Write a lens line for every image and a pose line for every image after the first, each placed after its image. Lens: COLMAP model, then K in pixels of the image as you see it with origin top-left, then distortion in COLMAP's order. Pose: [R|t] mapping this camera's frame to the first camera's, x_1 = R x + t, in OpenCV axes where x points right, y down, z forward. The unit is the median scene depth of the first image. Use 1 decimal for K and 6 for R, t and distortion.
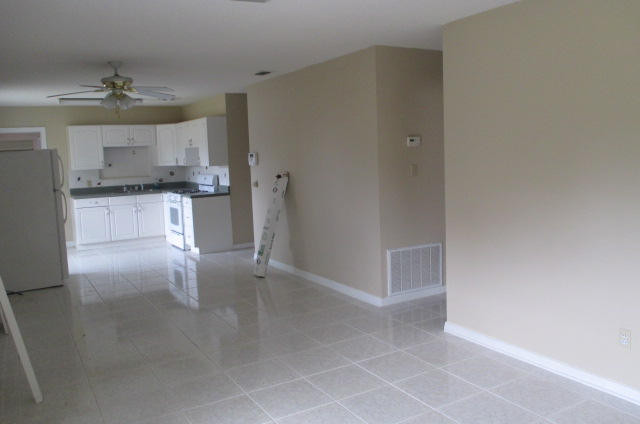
lens RADIAL K [[559.3, 0, 320.1], [0, 559.3, 202.5], [0, 0, 1]] dist [-0.036881, 0.001821]
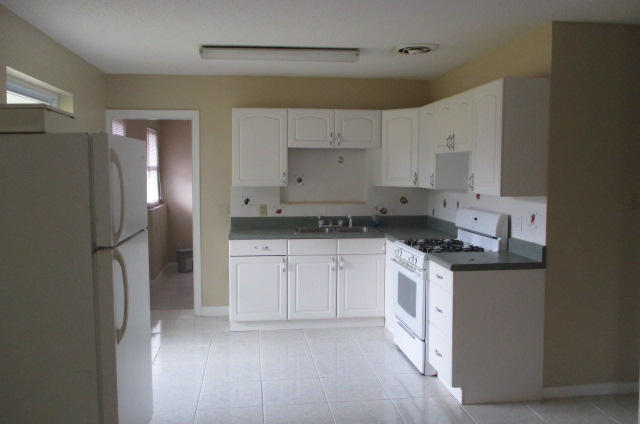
lens RADIAL K [[559.3, 0, 320.1], [0, 559.3, 202.5], [0, 0, 1]] dist [-0.036881, 0.001821]
pose [[0.924638, 0.061754, -0.375807, -0.145922], [-0.072444, 0.997269, -0.014366, -0.039026], [0.373893, 0.040508, 0.926587, 0.495540]]
